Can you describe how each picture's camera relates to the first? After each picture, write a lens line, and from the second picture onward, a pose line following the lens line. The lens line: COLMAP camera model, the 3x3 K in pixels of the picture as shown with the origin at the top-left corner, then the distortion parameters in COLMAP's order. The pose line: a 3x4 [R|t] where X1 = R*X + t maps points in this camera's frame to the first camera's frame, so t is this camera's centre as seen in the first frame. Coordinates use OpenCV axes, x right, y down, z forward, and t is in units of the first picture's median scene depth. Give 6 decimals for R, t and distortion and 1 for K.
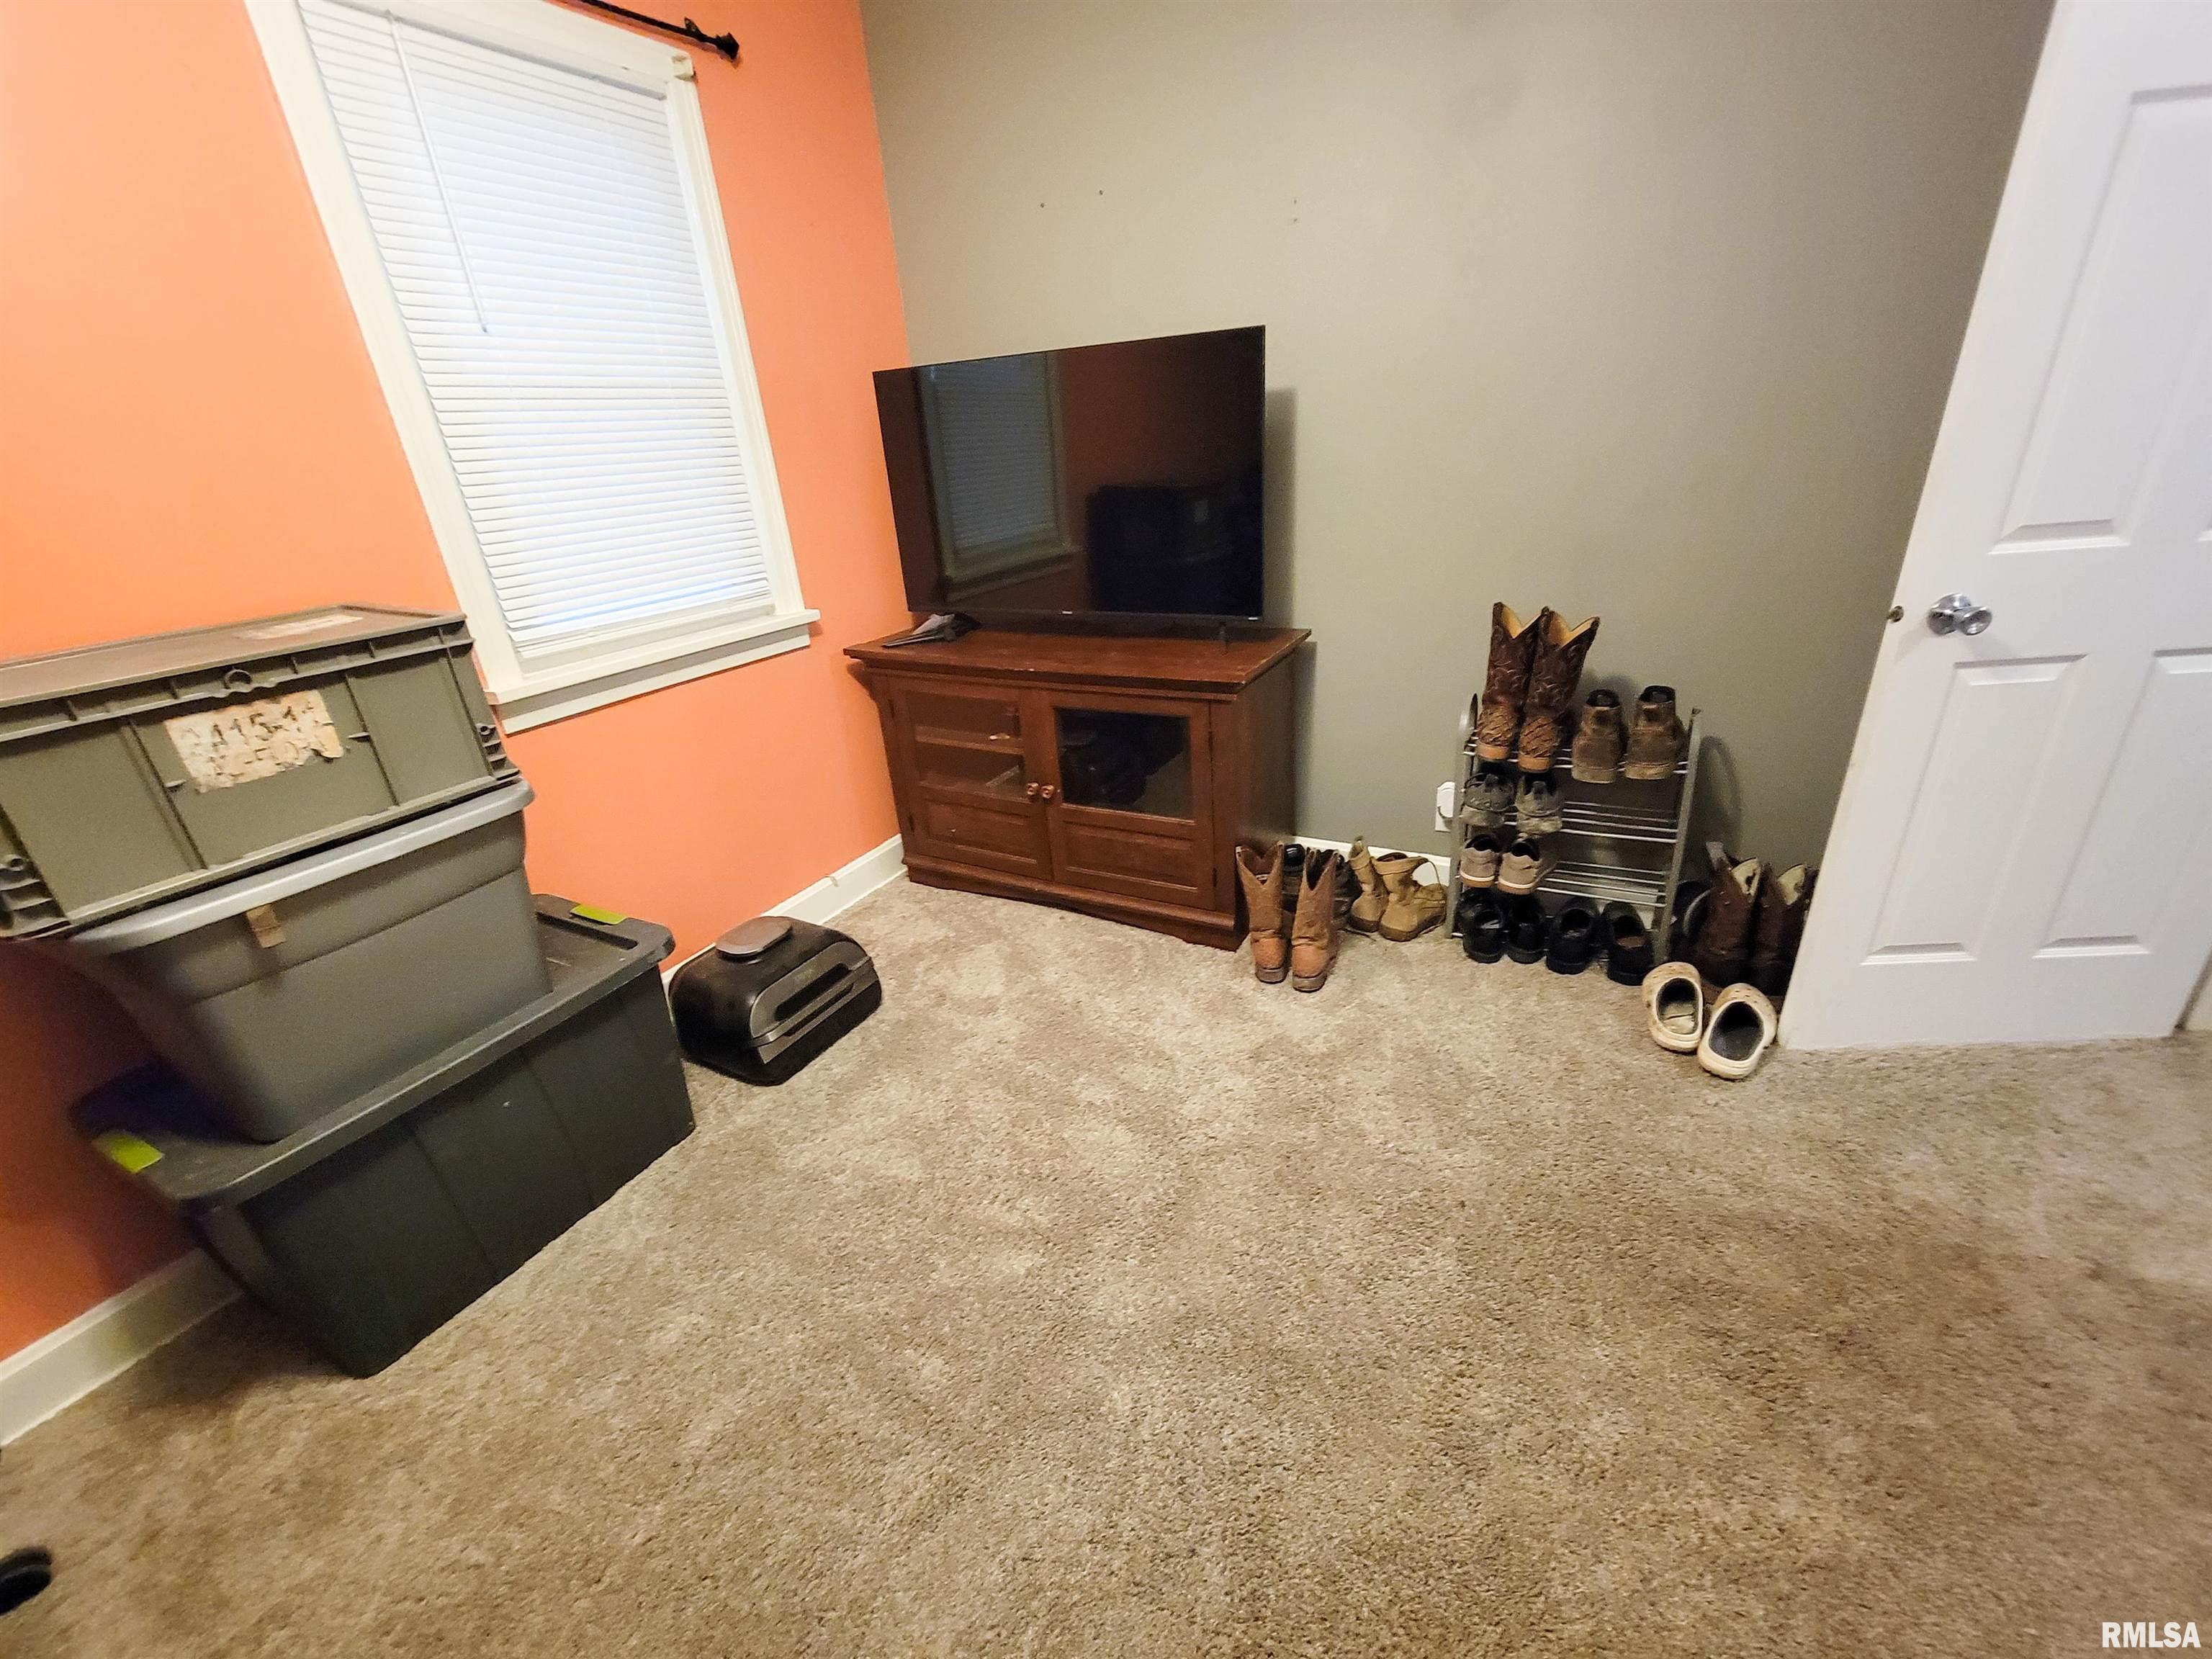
lens RADIAL K [[914.1, 0, 1106.0], [0, 914.1, 829.5], [0, 0, 1]] dist [-0.000253, -0.000121]
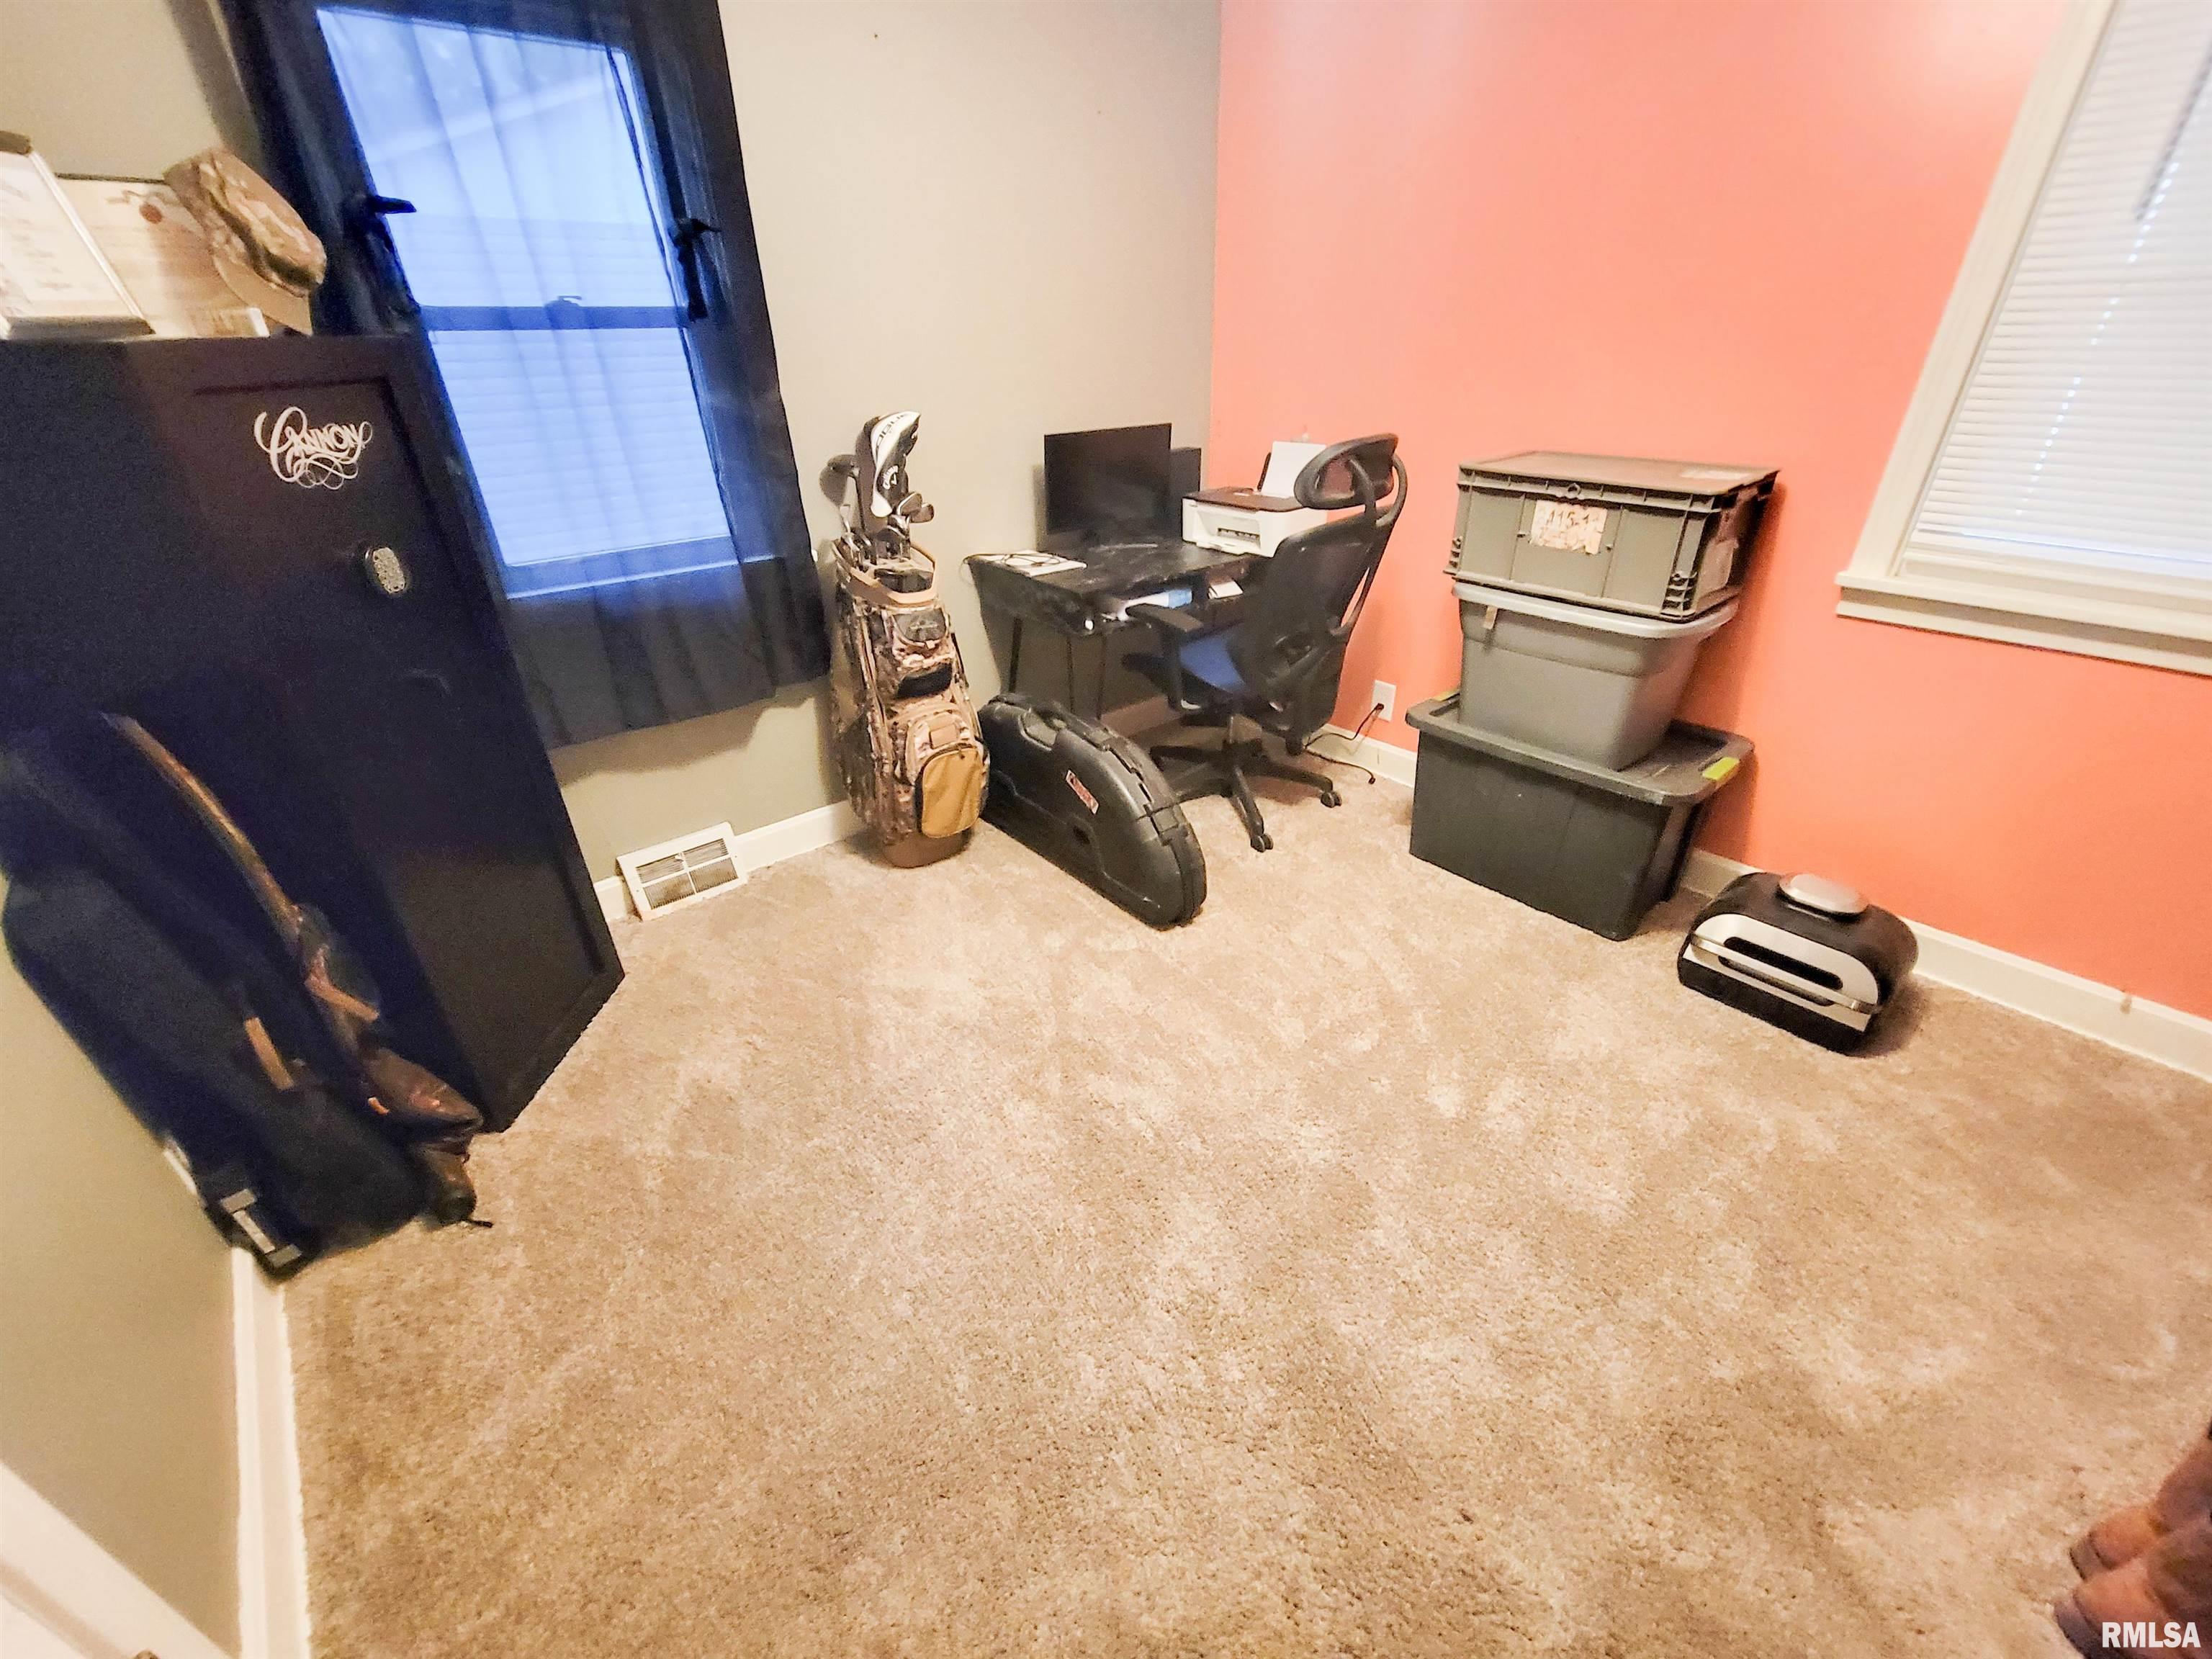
lens RADIAL K [[914.1, 0, 1106.0], [0, 914.1, 829.5], [0, 0, 1]] dist [-0.000253, -0.000121]
pose [[-0.351336, 0.521969, -0.777246, 0.902352], [-0.330689, 0.707478, 0.624596, -0.430909], [0.875904, 0.476469, -0.075953, 0.574052]]
